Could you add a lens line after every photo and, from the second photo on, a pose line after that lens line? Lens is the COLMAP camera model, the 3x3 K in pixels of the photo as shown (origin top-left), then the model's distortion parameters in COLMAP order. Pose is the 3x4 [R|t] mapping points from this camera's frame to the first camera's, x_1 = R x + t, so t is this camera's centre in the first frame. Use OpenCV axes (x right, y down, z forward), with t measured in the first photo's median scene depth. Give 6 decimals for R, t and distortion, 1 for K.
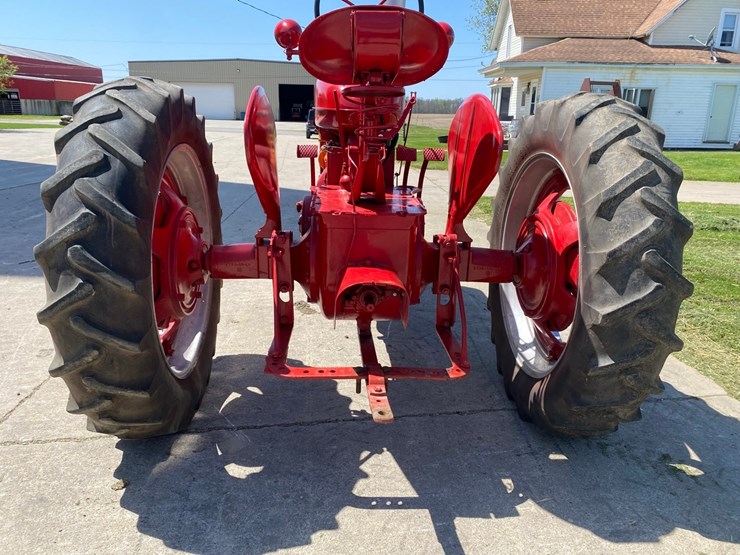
lens RADIAL K [[566.2, 0, 370.1], [0, 566.2, 273.3], [0, 0, 1]] dist [0.013069, -0.008841]
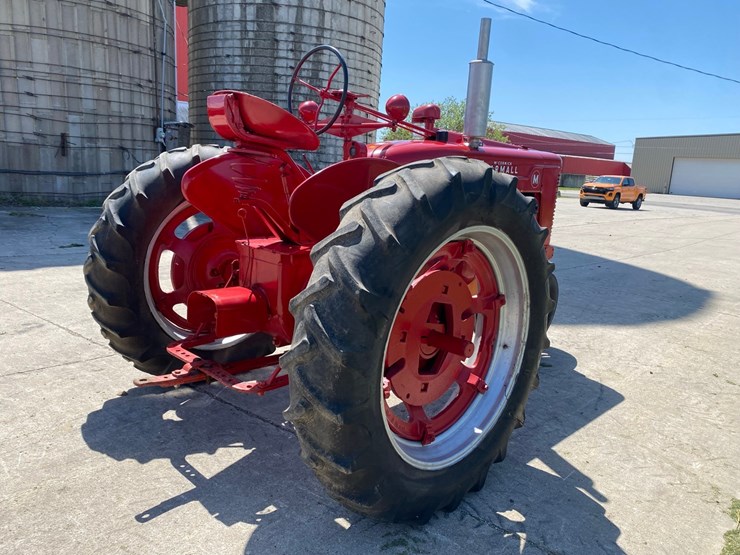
lens RADIAL K [[566.2, 0, 372.3], [0, 566.2, 280.9], [0, 0, 1]] dist [0.013069, -0.008841]
pose [[0.674266, 0.163082, -0.720256, 0.103710], [-0.242458, 0.970134, -0.007316, -0.008107], [0.697552, 0.179565, 0.693669, 0.031407]]
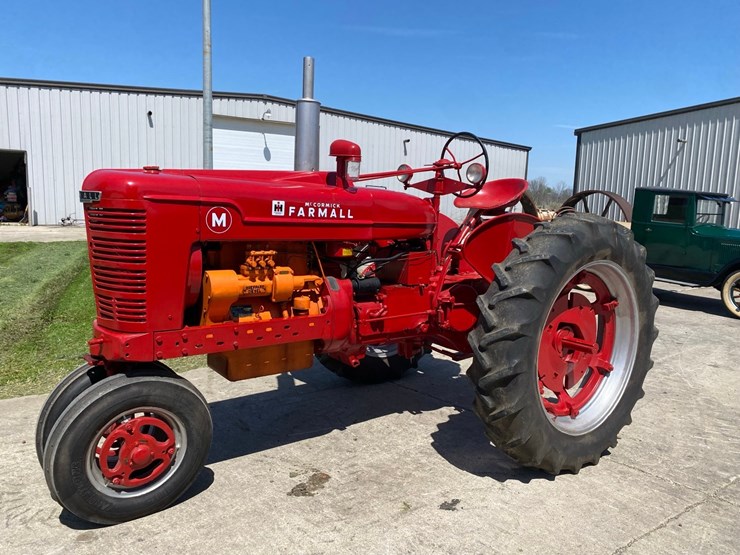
lens RADIAL K [[566.2, 0, 377.0], [0, 566.2, 272.7], [0, 0, 1]] dist [0.013069, -0.008841]
pose [[-0.556707, -0.154954, 0.816129, -0.129342], [0.177579, 0.937540, 0.299139, -0.071732], [-0.811507, 0.311460, -0.494418, 0.216436]]
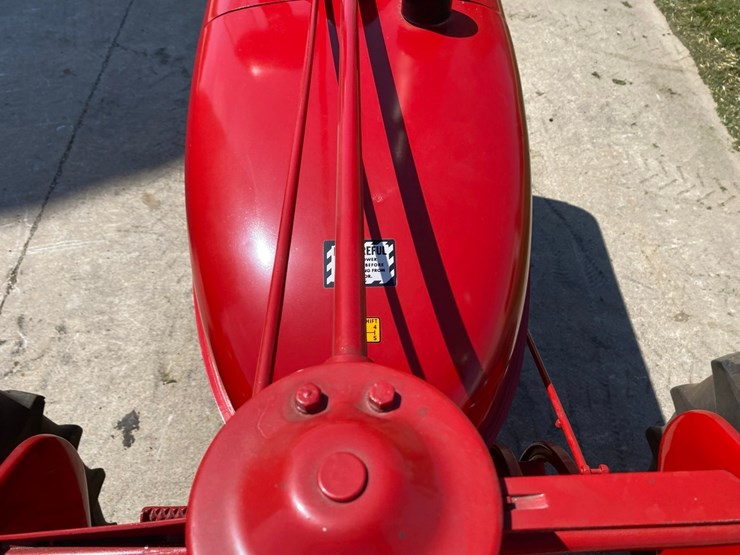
lens RADIAL K [[566.2, 0, 364.7], [0, 566.2, 271.3], [0, 0, 1]] dist [0.013069, -0.008841]
pose [[0.997846, -0.003861, -0.065490, 0.000598], [0.043824, 0.782098, 0.621612, -0.059444], [0.048819, -0.623143, 0.780582, 0.102766]]
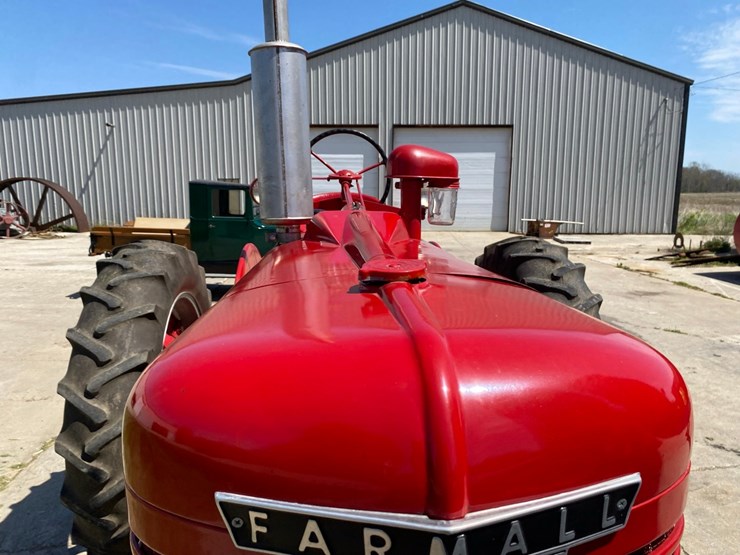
lens RADIAL K [[566.2, 0, 371.0], [0, 566.2, 279.3], [0, 0, 1]] dist [0.013069, -0.008841]
pose [[-0.999505, -0.022264, -0.022208, -0.003571], [-0.029525, 0.907477, 0.419063, -0.076364], [0.010823, 0.419511, -0.907686, 0.215000]]
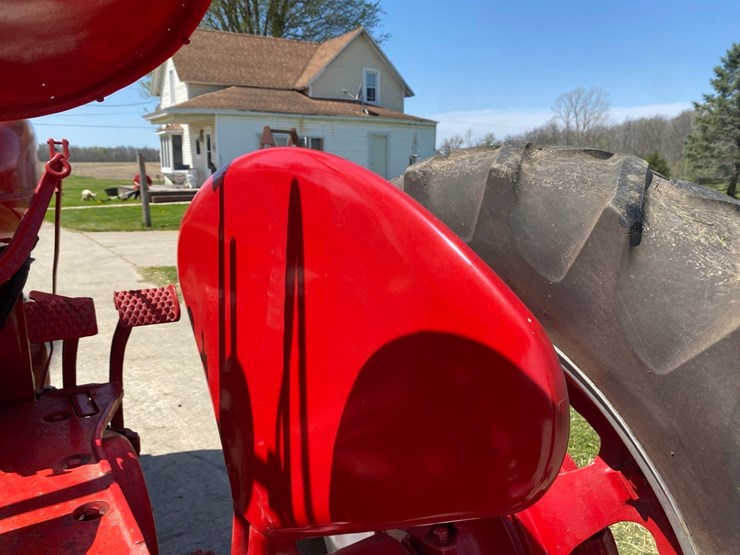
lens RADIAL K [[566.2, 0, 366.9], [0, 566.2, 279.8], [0, 0, 1]] dist [0.013069, -0.008841]
pose [[0.853431, -0.121899, 0.506751, 0.006118], [0.155906, 0.987455, -0.025032, -0.023733], [-0.497342, 0.100369, 0.861729, 0.074770]]
